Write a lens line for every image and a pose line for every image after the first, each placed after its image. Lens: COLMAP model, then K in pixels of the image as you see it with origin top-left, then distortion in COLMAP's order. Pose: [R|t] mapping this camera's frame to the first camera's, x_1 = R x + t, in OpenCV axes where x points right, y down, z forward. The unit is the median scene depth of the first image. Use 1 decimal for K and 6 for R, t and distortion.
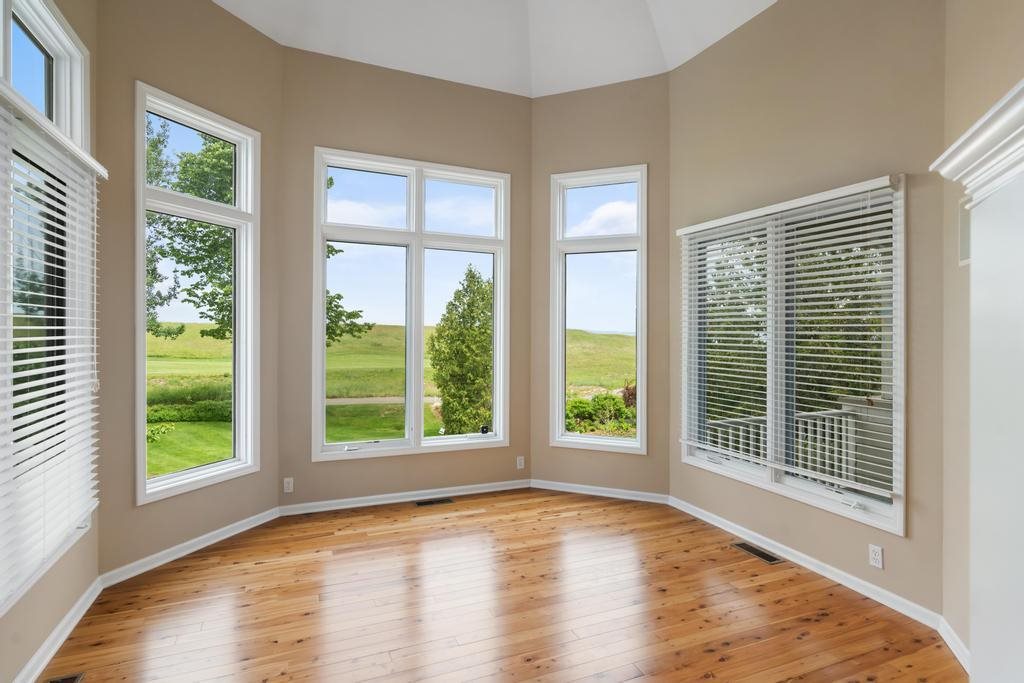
lens RADIAL K [[521.9, 0, 512.2], [0, 521.9, 336.6], [0, 0, 1]] dist [-0.006767, -0.000302]
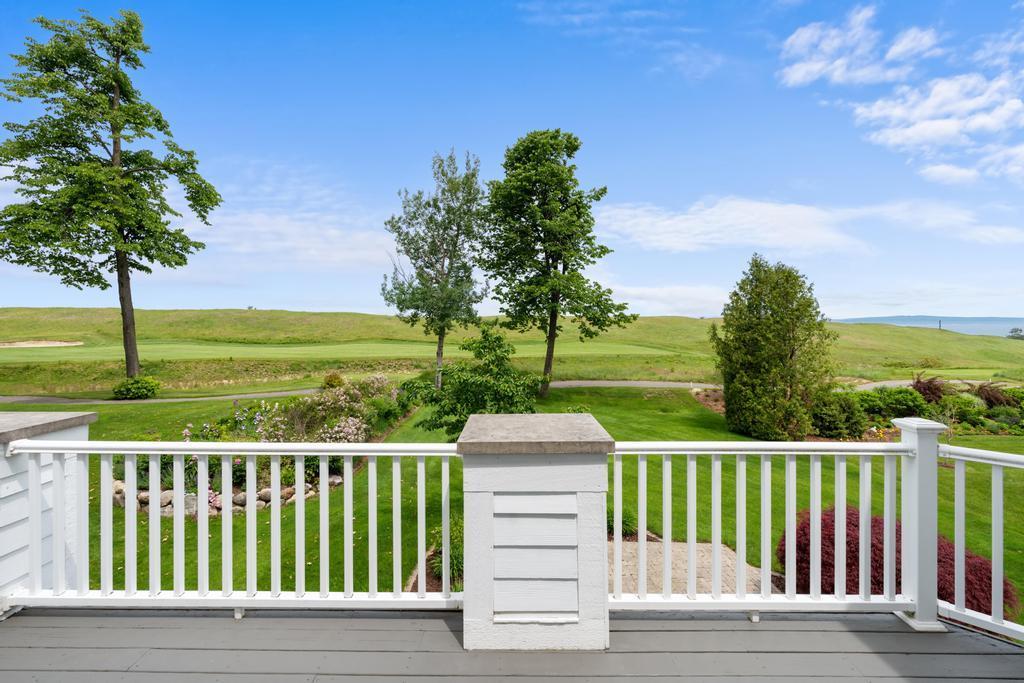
lens RADIAL K [[455.0, 0, 507.5], [0, 455.0, 321.9], [0, 0, 1]] dist [-0.004968, -0.000448]
pose [[0.921357, -0.012067, -0.388530, -0.169025], [0.008572, 0.999906, -0.010727, -0.001656], [0.388622, 0.006552, 0.921374, 0.006085]]
